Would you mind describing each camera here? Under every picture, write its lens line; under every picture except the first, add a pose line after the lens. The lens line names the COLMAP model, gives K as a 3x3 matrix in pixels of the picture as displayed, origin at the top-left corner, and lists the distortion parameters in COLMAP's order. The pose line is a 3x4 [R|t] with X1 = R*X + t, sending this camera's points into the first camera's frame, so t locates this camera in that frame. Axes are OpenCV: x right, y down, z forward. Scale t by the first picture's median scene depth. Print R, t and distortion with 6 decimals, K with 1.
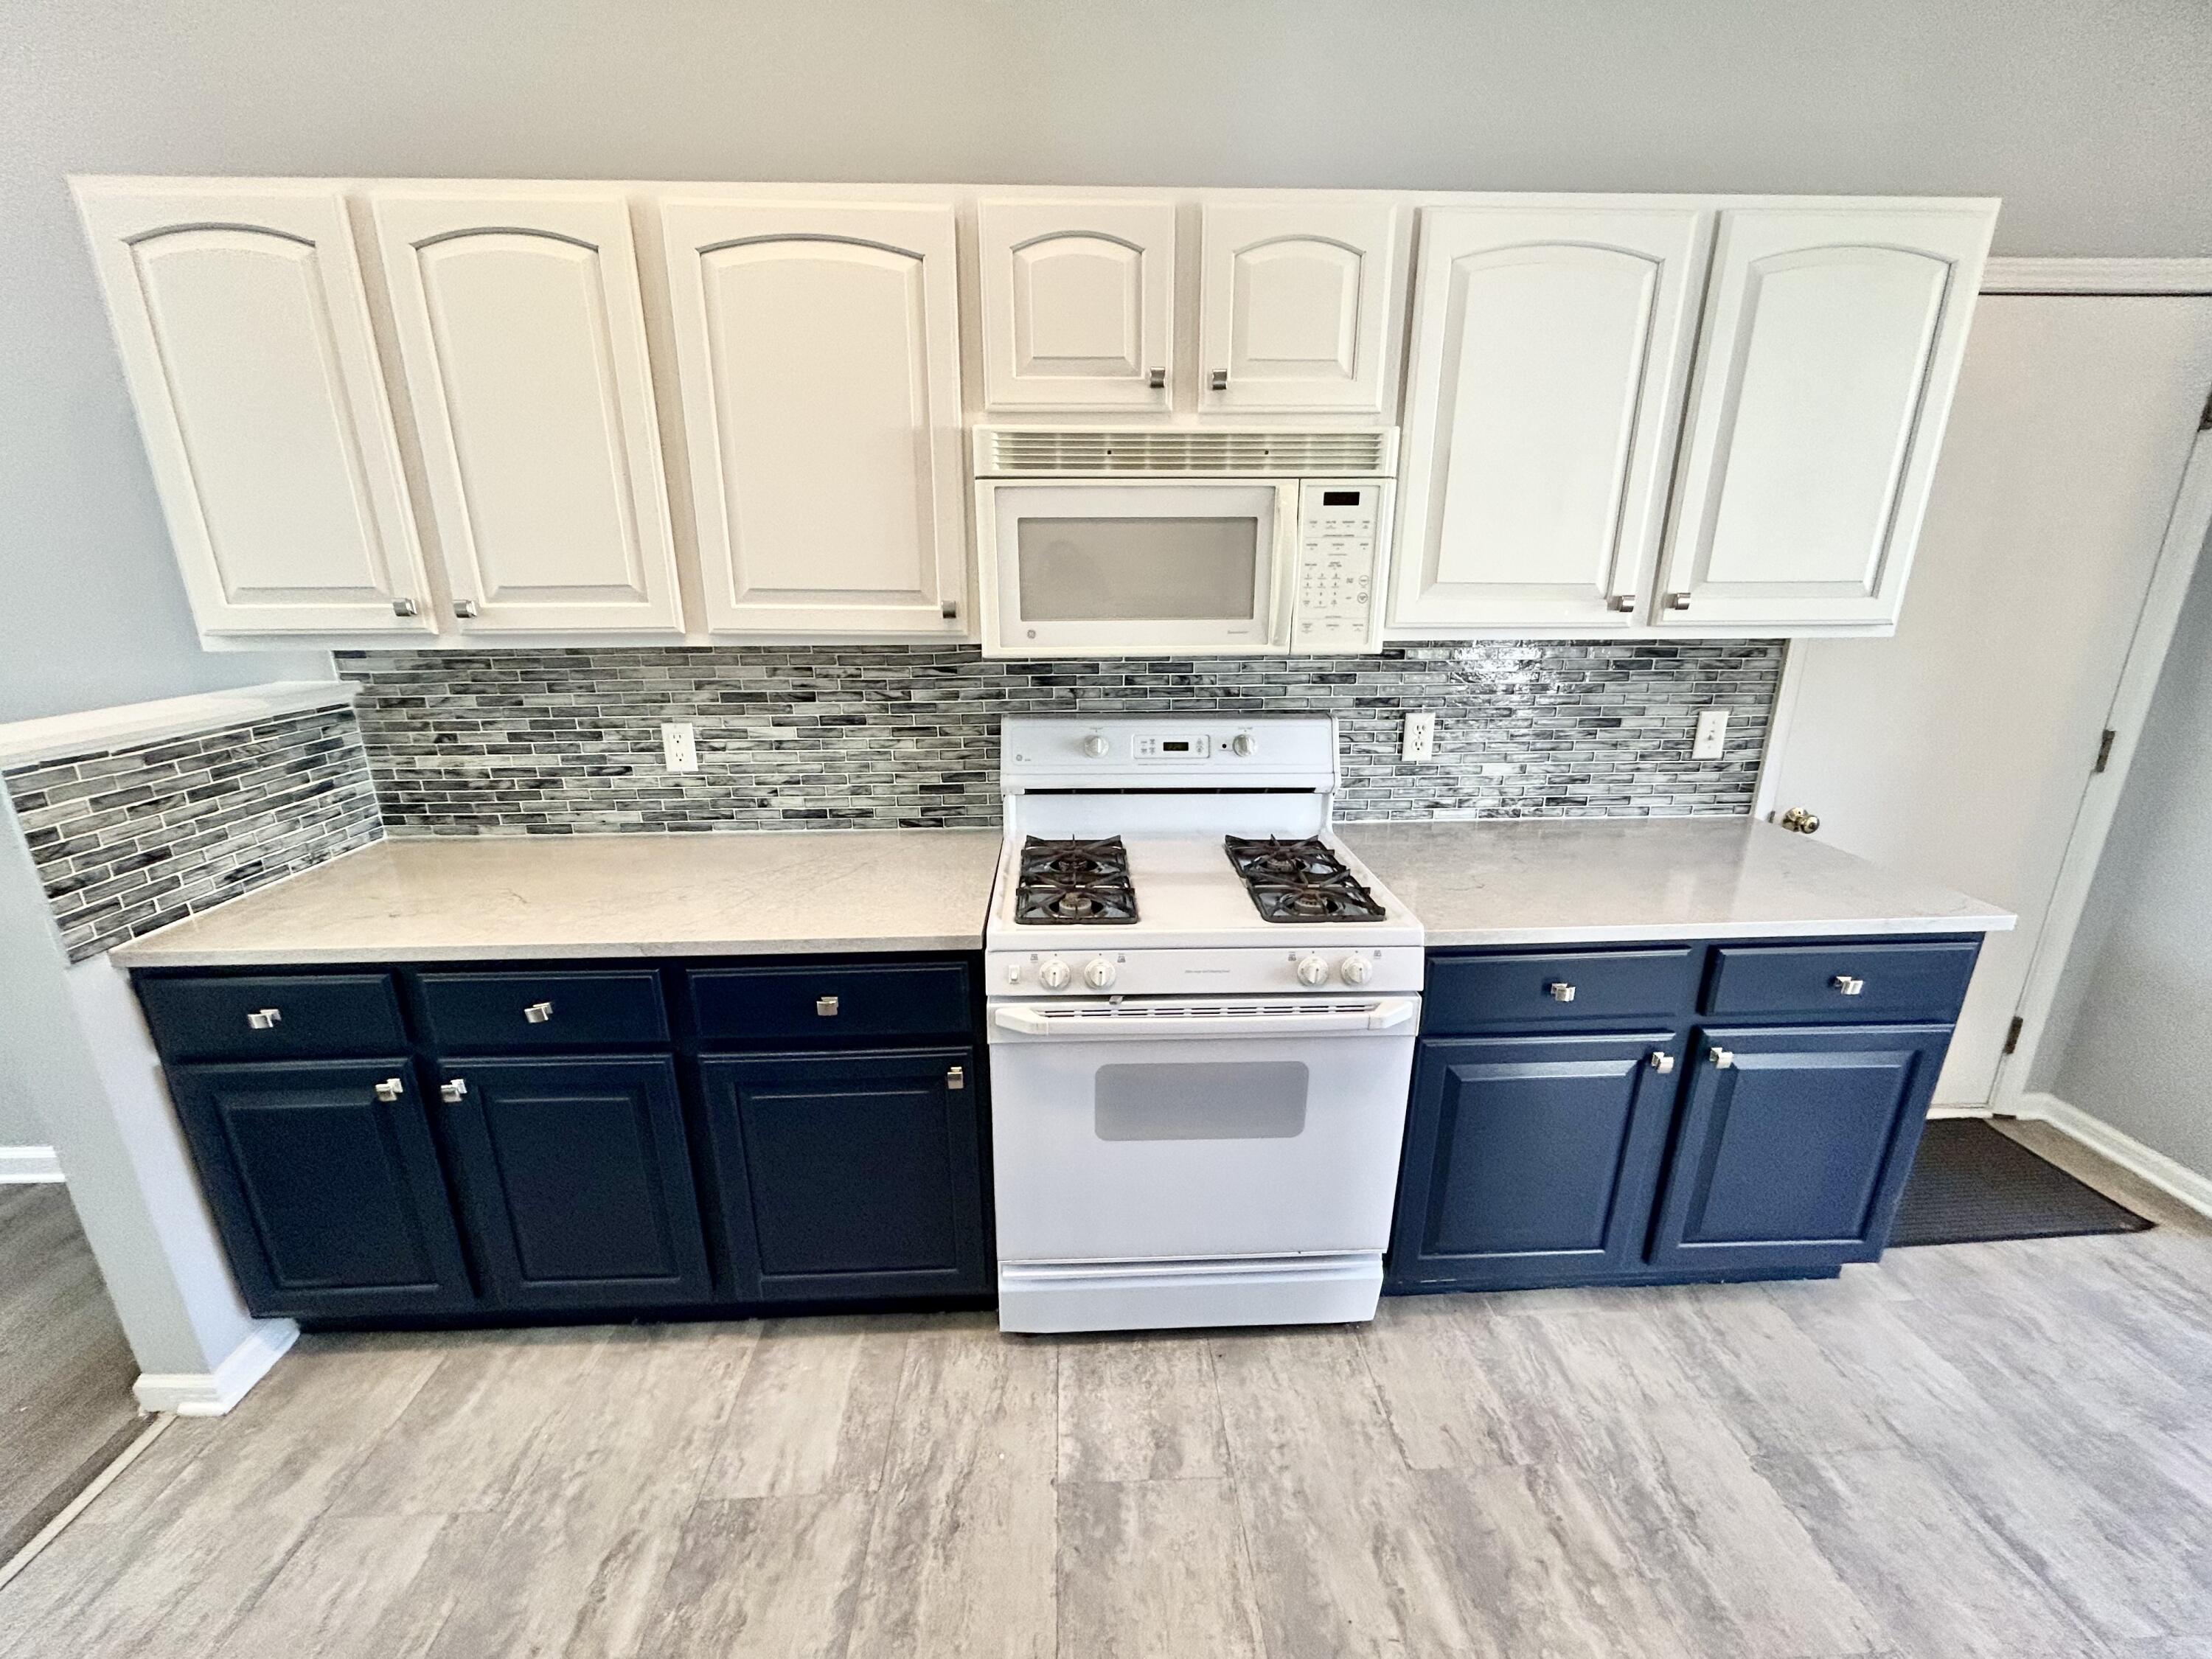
lens RADIAL K [[891.3, 0, 1097.8], [0, 891.3, 831.6], [0, 0, 1]] dist [-0.000082, 0.000168]
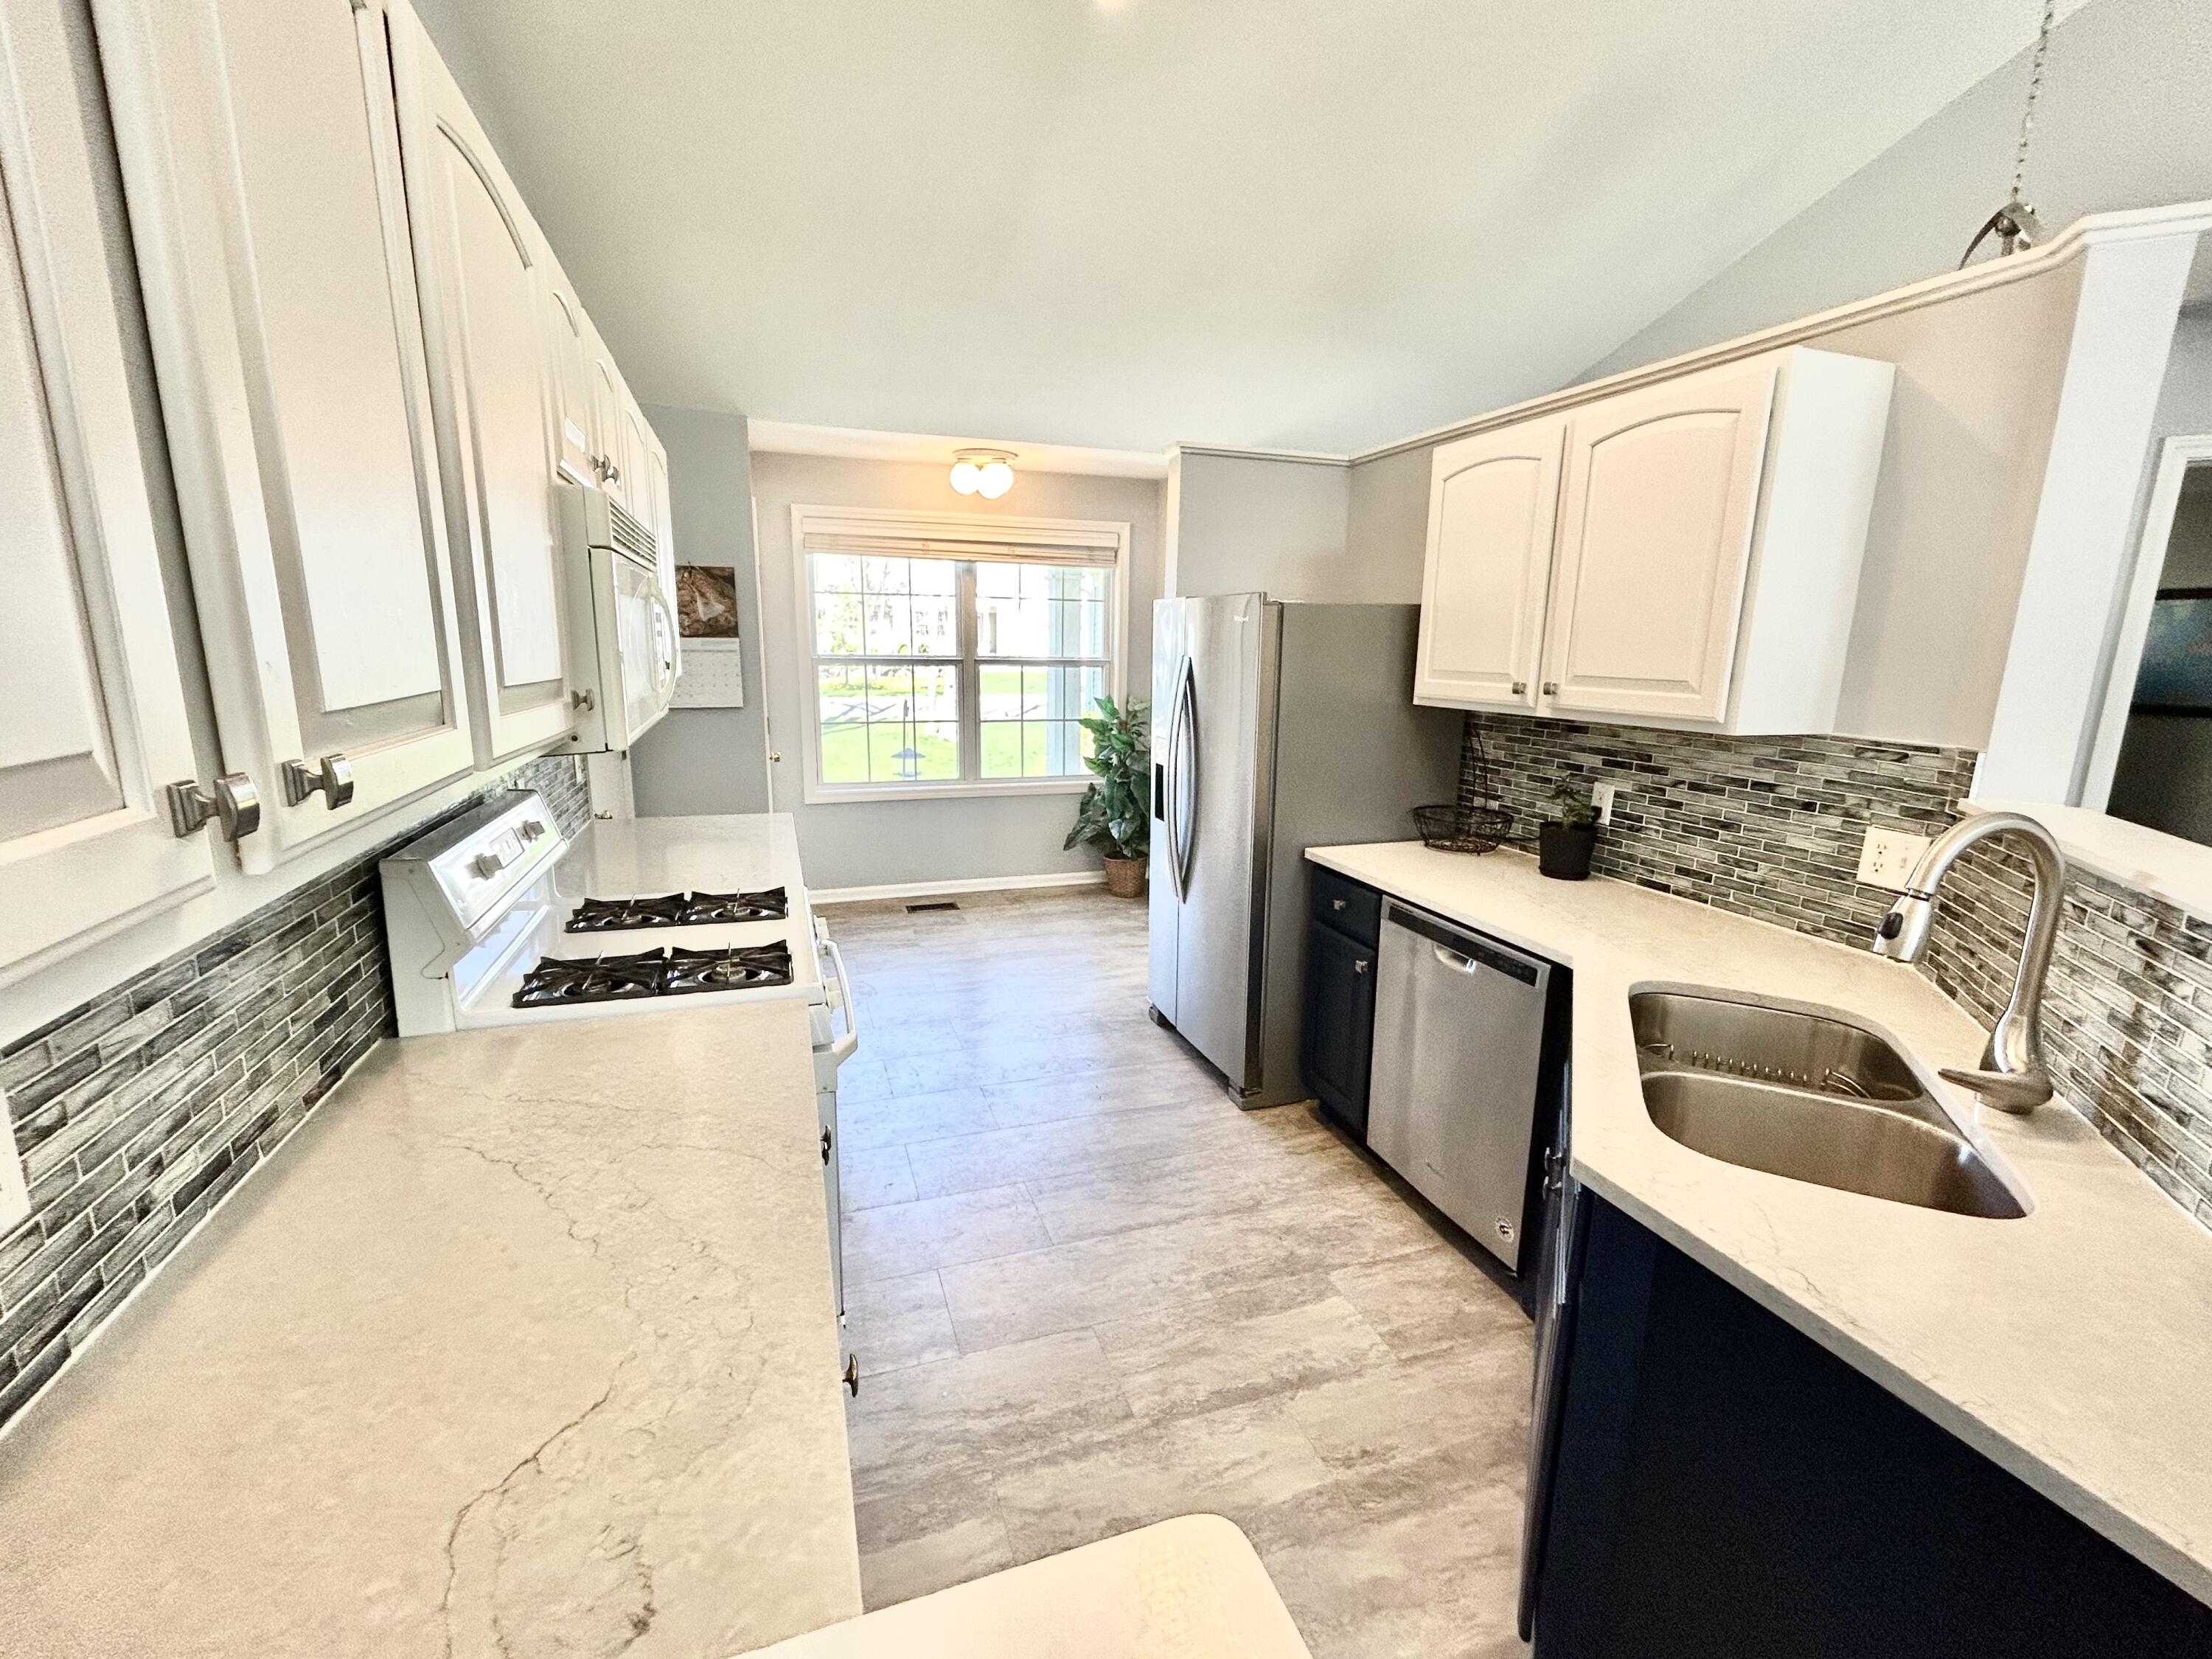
lens RADIAL K [[938.5, 0, 1110.7], [0, 938.5, 833.3], [0, 0, 1]] dist [-0.000091, 0.000232]
pose [[-0.295571, -0.196371, 0.934921, -0.907608], [0.262038, 0.924446, 0.277013, -0.201062], [-0.918681, 0.326861, -0.221783, 0.643649]]
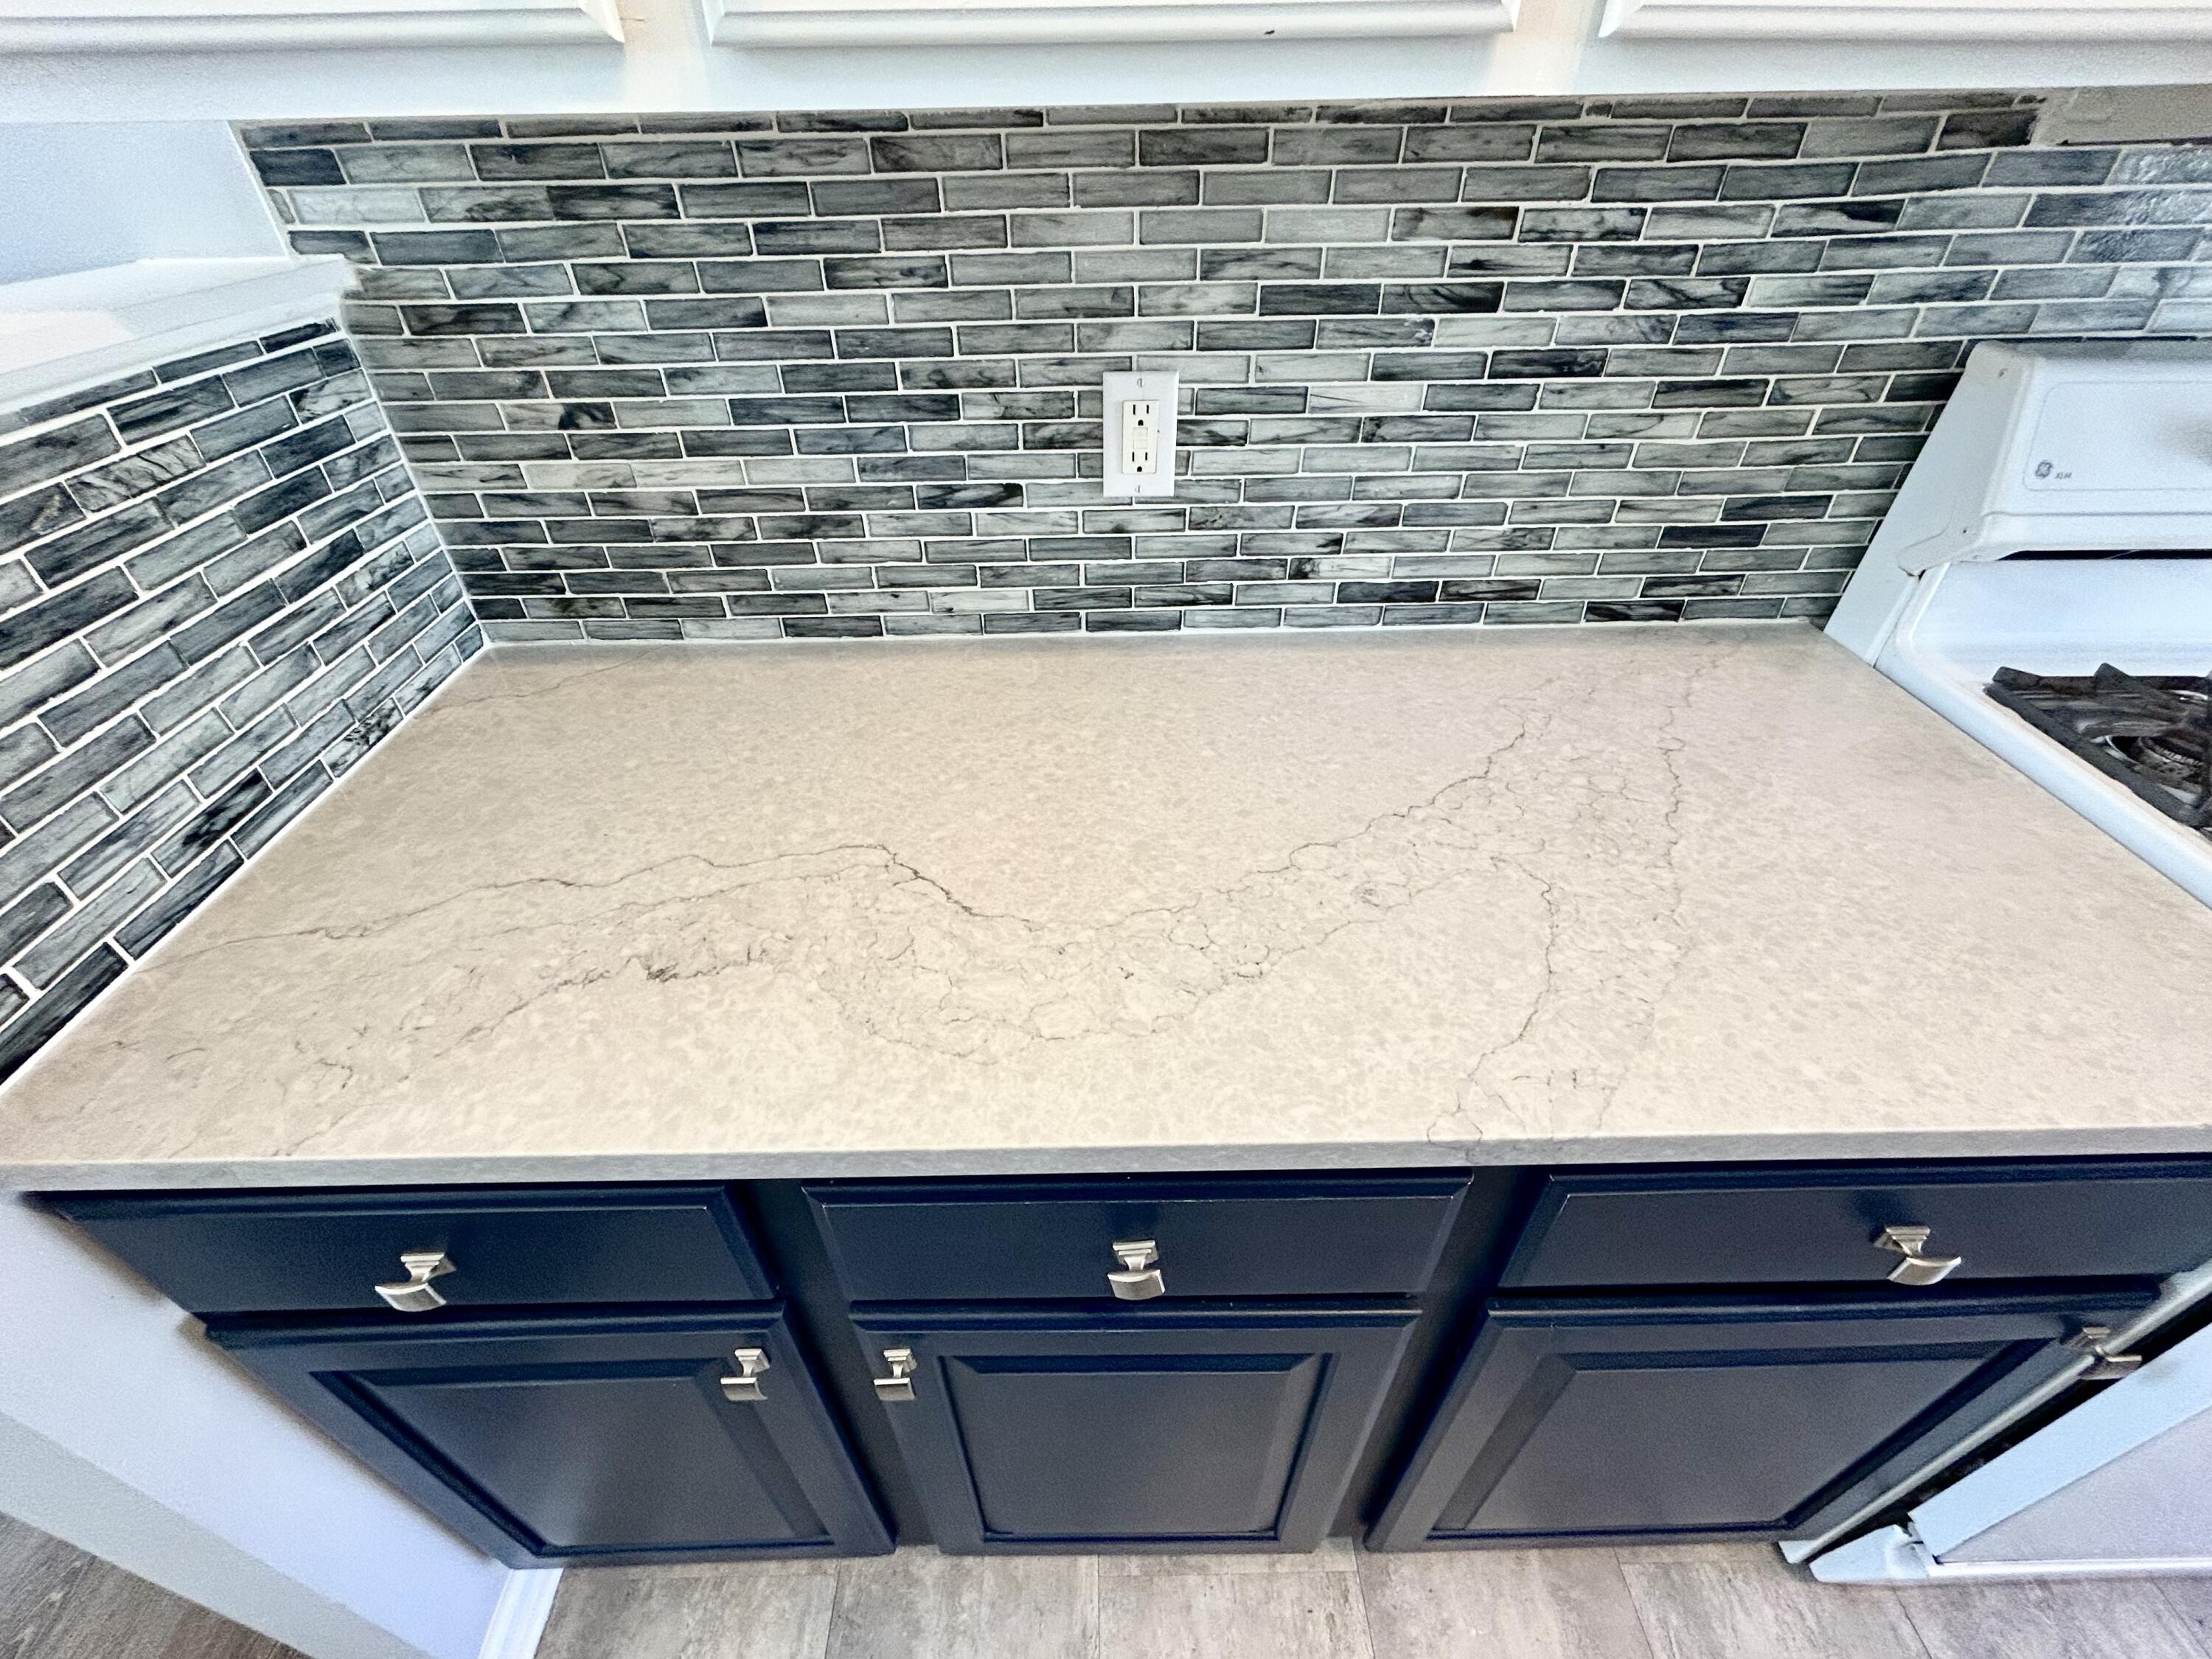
lens RADIAL K [[934.4, 0, 1095.1], [0, 934.4, 832.8], [0, 0, 1]] dist [-0.004001, 0.003335]
pose [[0.999759, 0.006944, -0.020843, -0.481317], [0.001015, 0.933111, 0.359588, -0.079102], [0.021945, -0.359522, 0.932878, 0.527734]]
